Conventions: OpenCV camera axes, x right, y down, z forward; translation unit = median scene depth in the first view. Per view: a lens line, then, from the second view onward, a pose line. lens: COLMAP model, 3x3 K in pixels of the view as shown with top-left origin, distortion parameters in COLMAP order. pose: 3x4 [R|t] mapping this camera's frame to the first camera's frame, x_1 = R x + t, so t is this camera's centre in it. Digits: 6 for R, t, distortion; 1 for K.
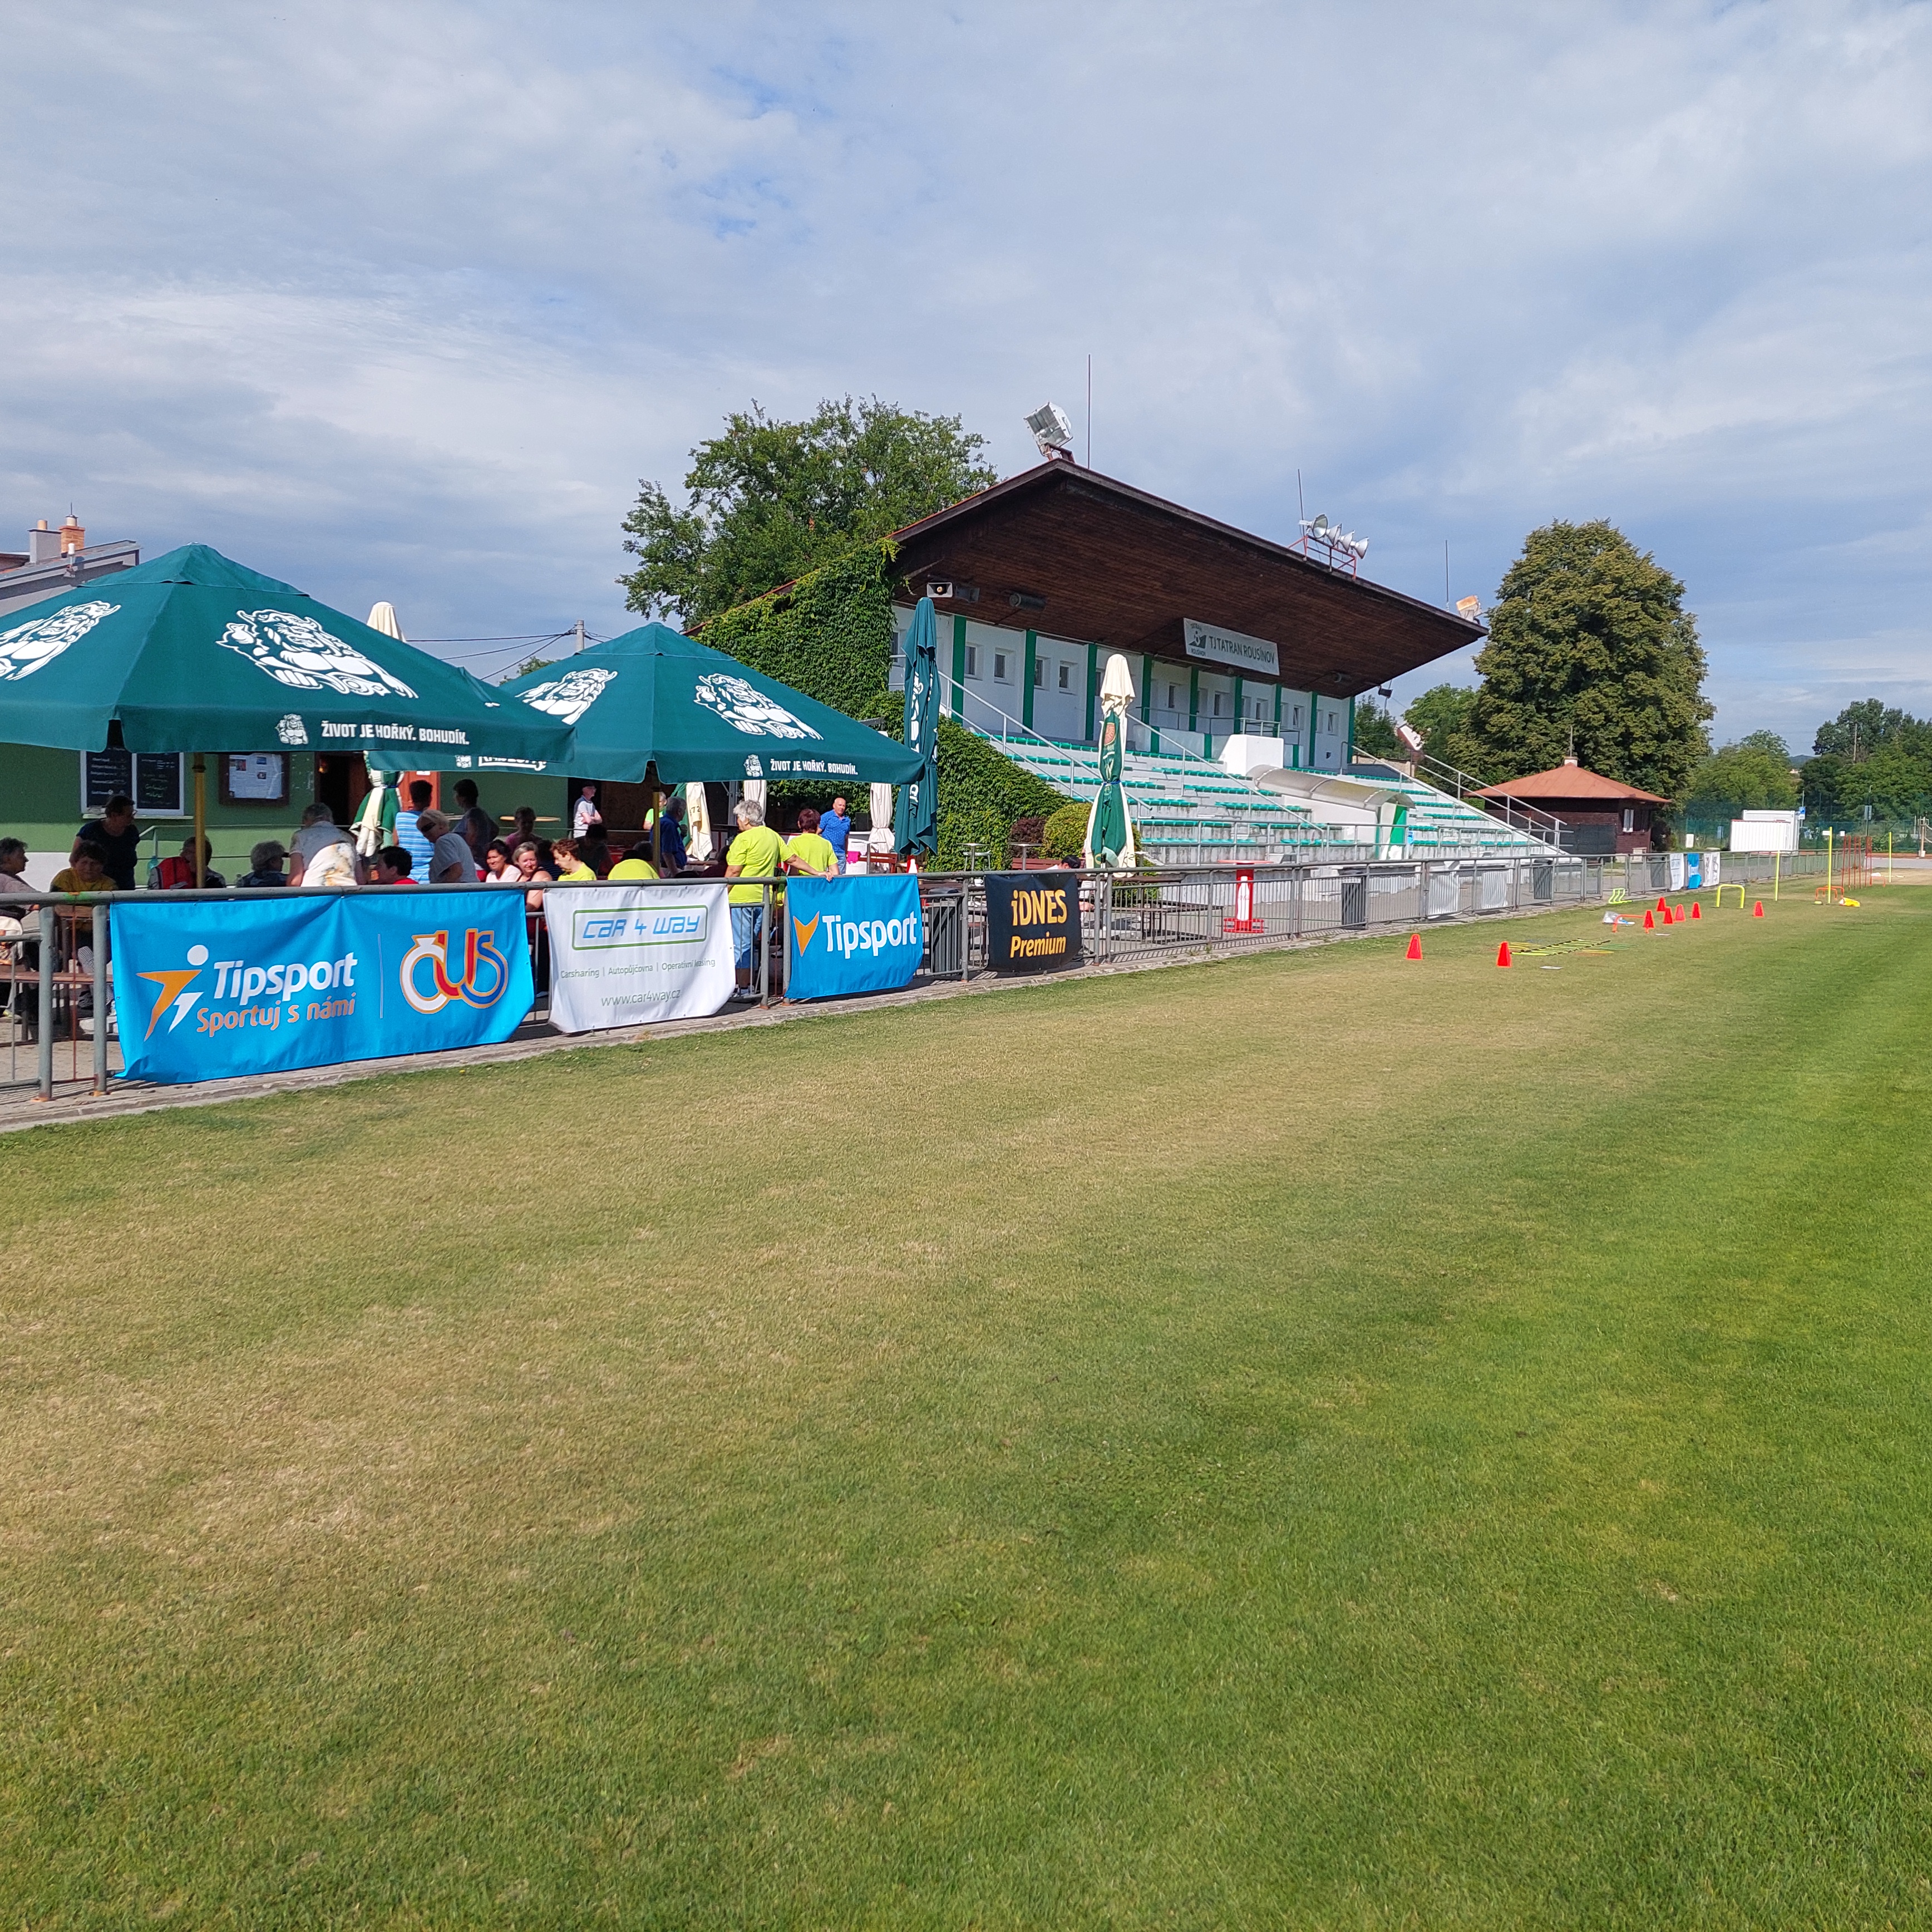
lens RADIAL K [[1808.7, 0, 990.8], [0, 1808.7, 965.1], [0, 0, 1]] dist [0.214857, -0.492013]
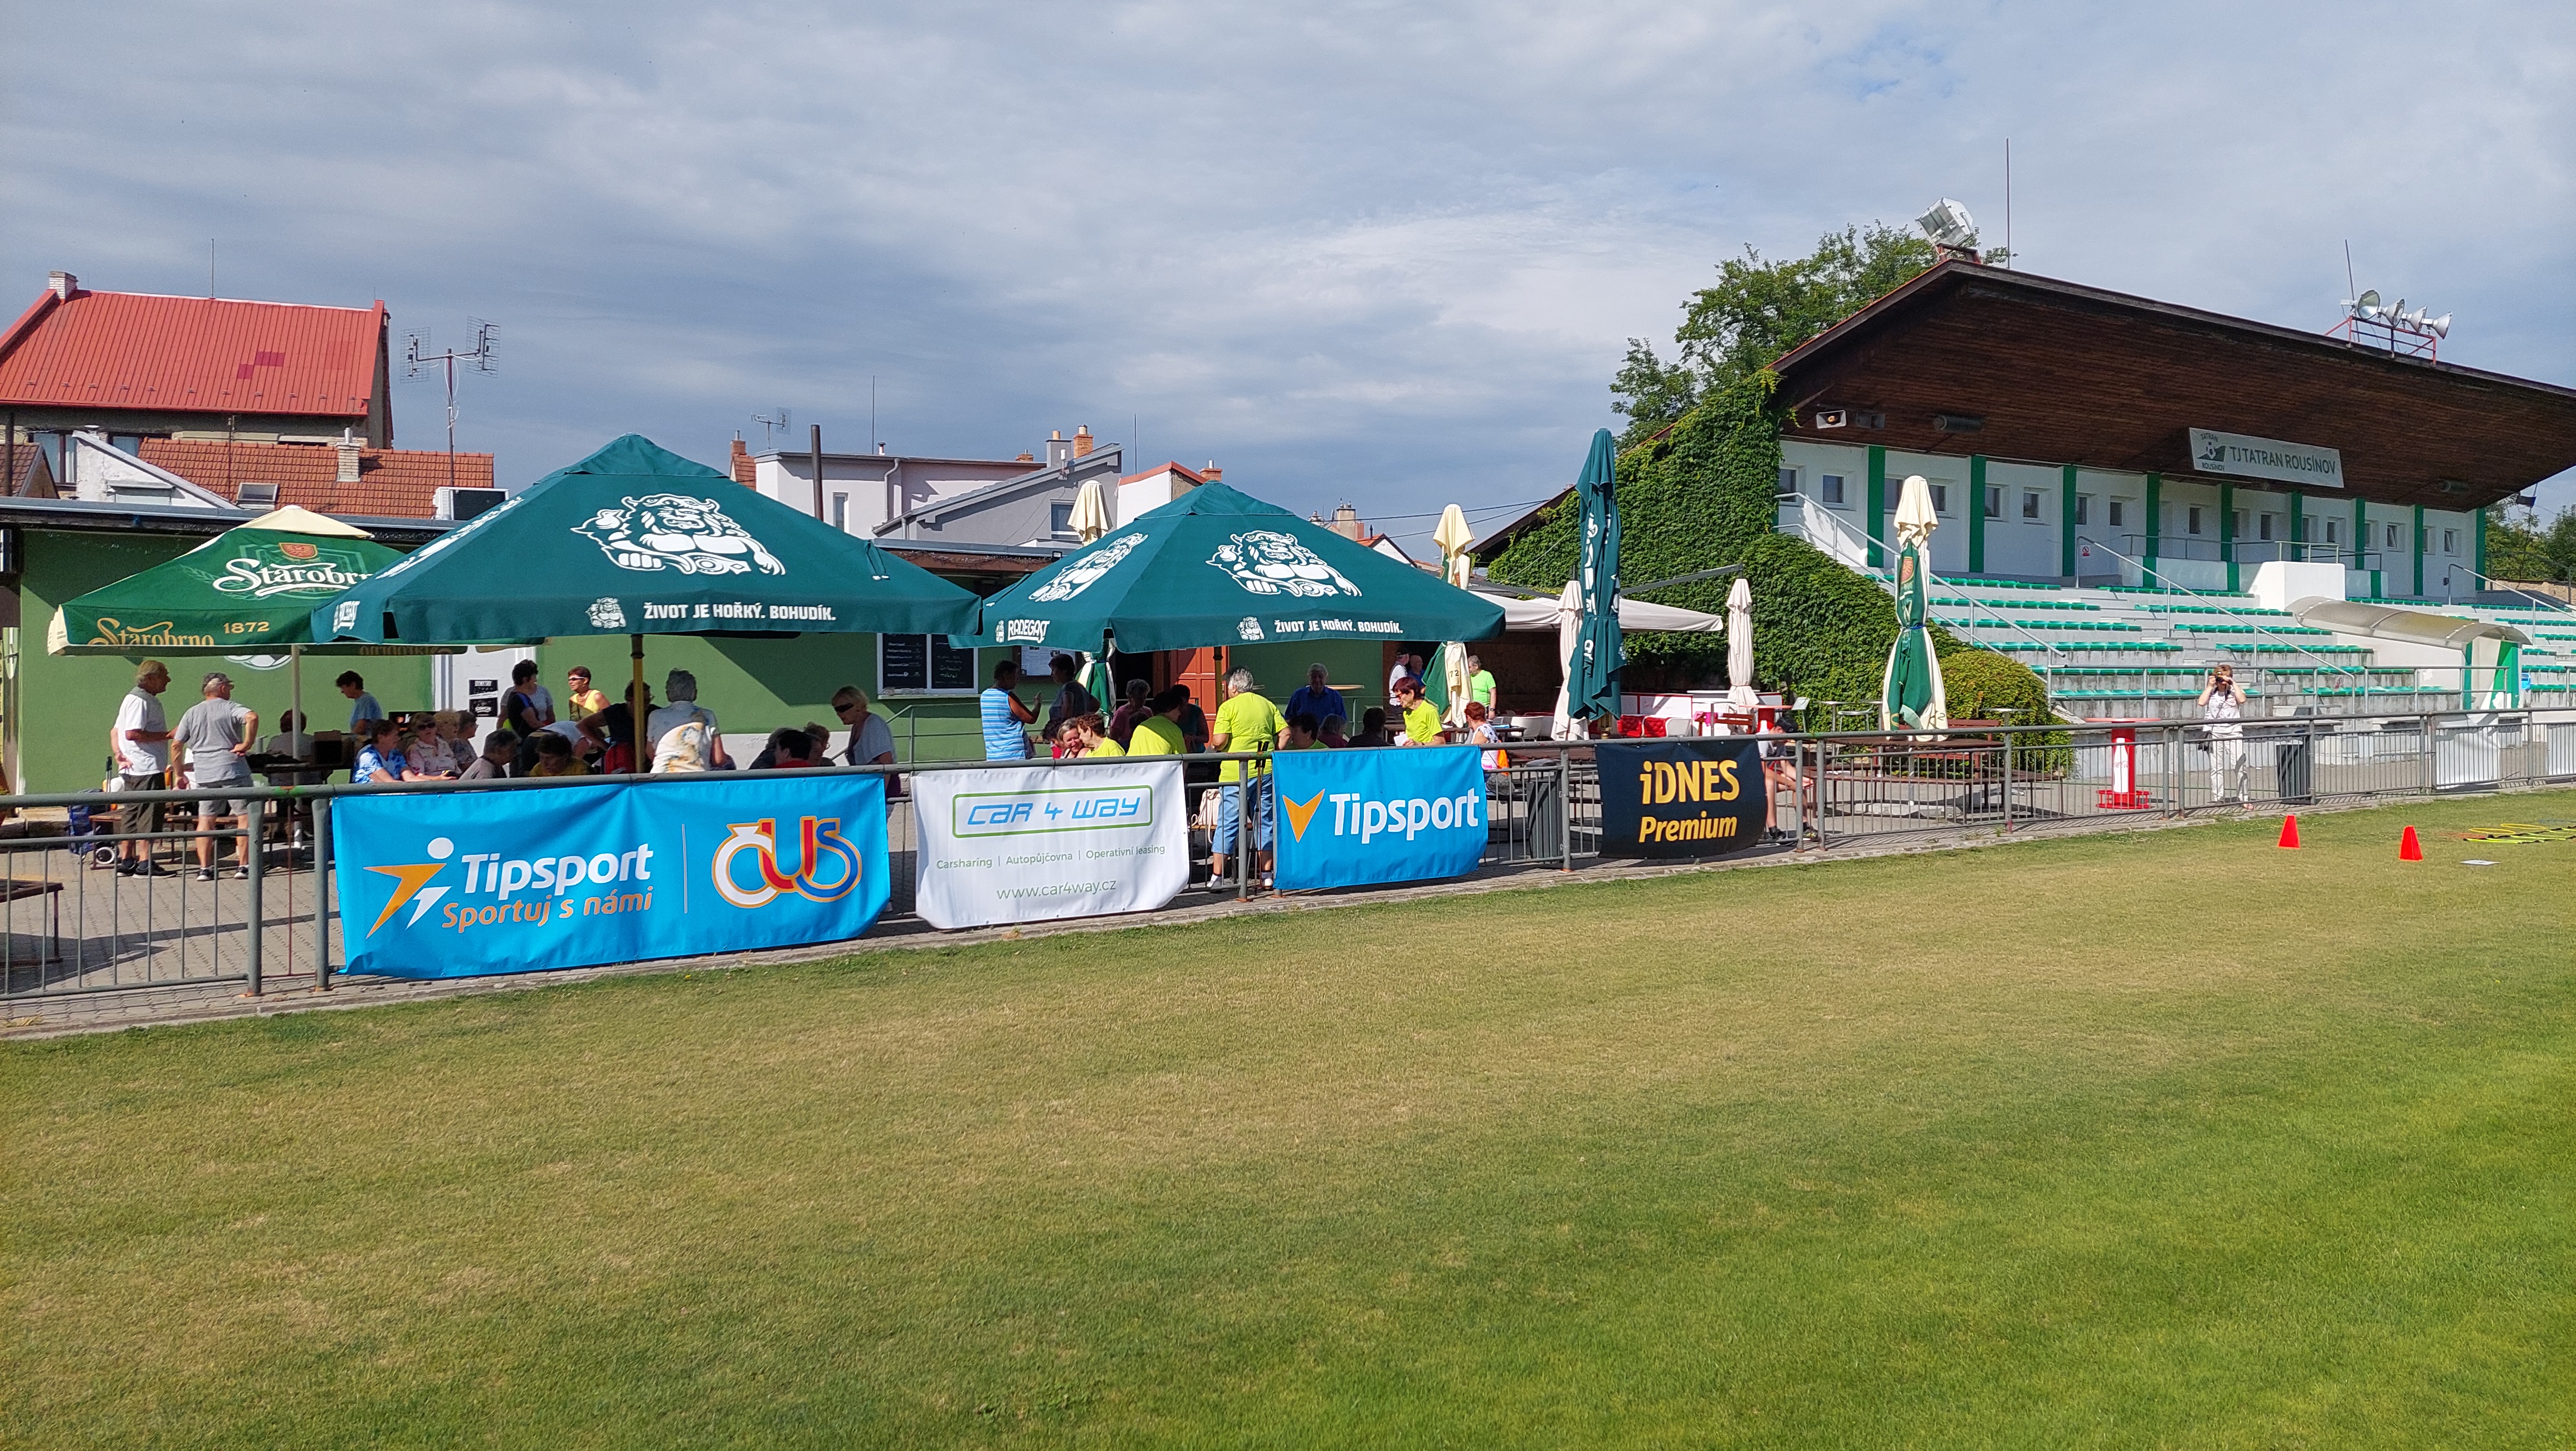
lens RADIAL K [[1845.0, 0, 1330.1], [0, 1845.0, 712.4], [0, 0, 1]] dist [0.095697, -0.120344]
pose [[0.914615, -0.018643, -0.403896, 0.089597], [-0.006563, 0.998120, -0.060933, -0.004339], [0.404273, 0.058381, 0.912773, 0.061722]]
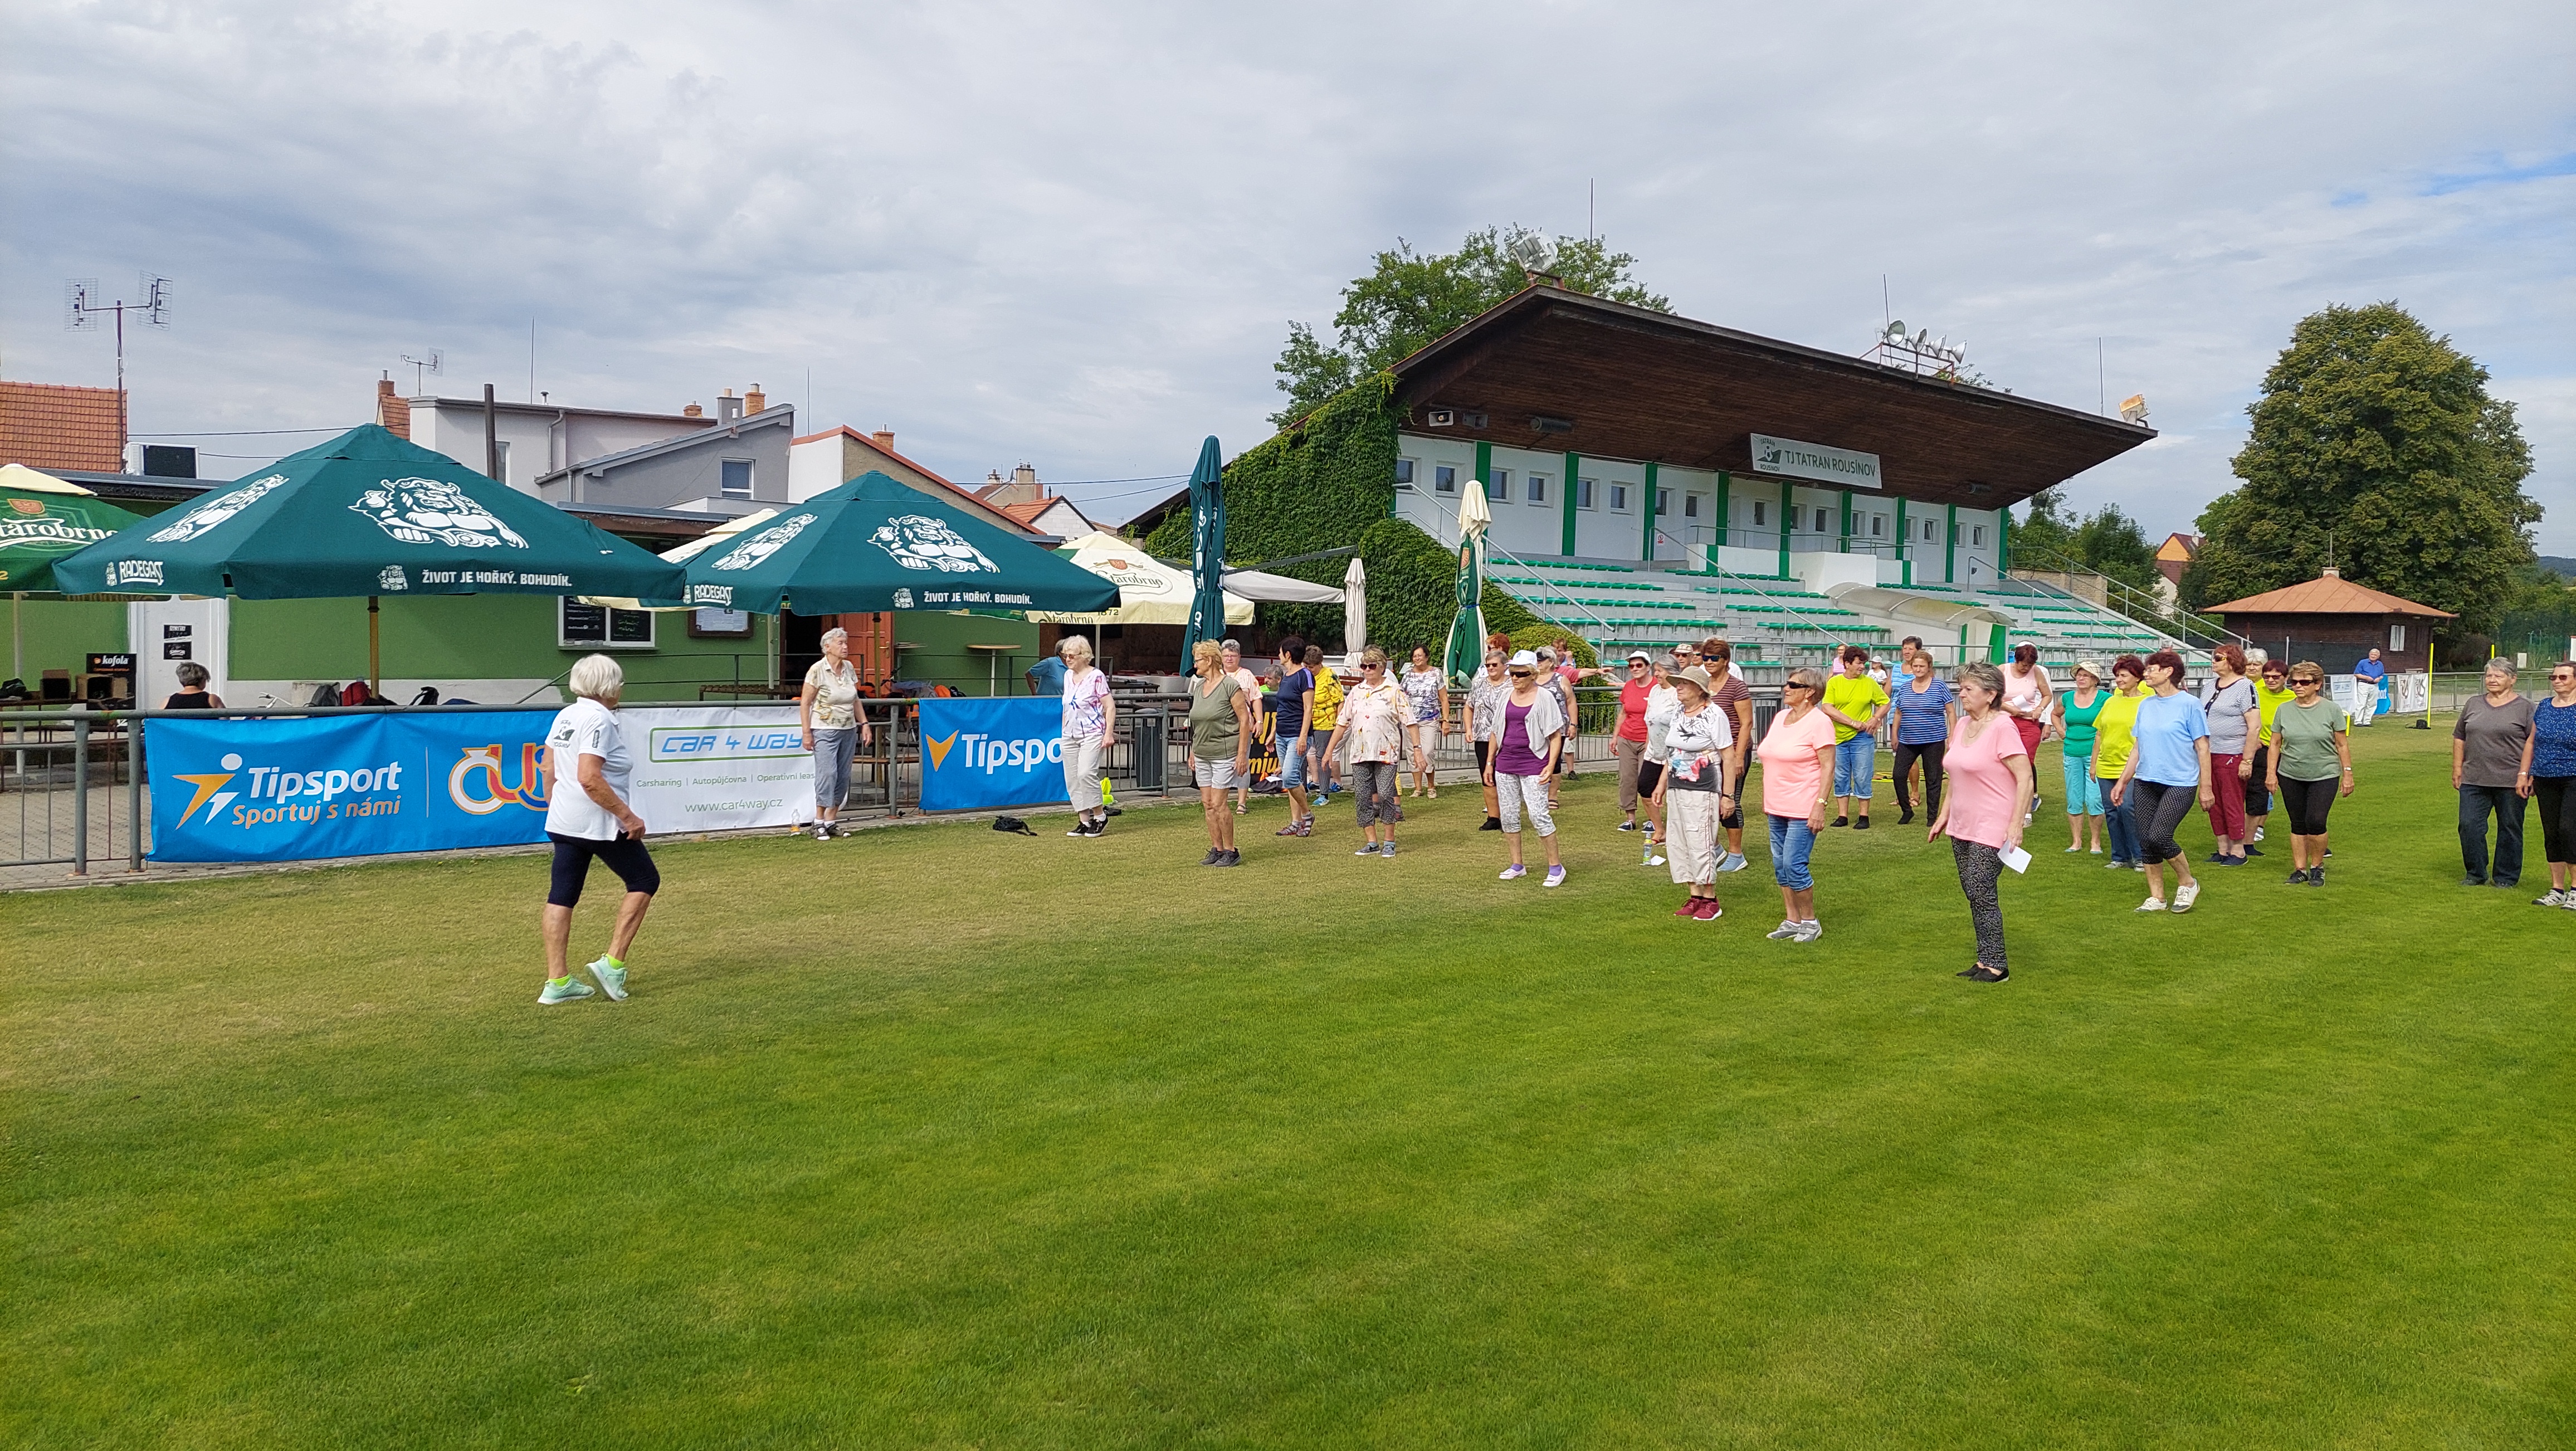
lens RADIAL K [[1844.1, 0, 1310.0], [0, 1844.1, 740.4], [0, 0, 1]] dist [0.099342, -0.130381]
pose [[0.967192, 0.004572, -0.254004, 0.130207], [-0.011601, 0.999590, -0.026181, 0.001060], [0.253780, 0.028269, 0.966849, -0.007391]]
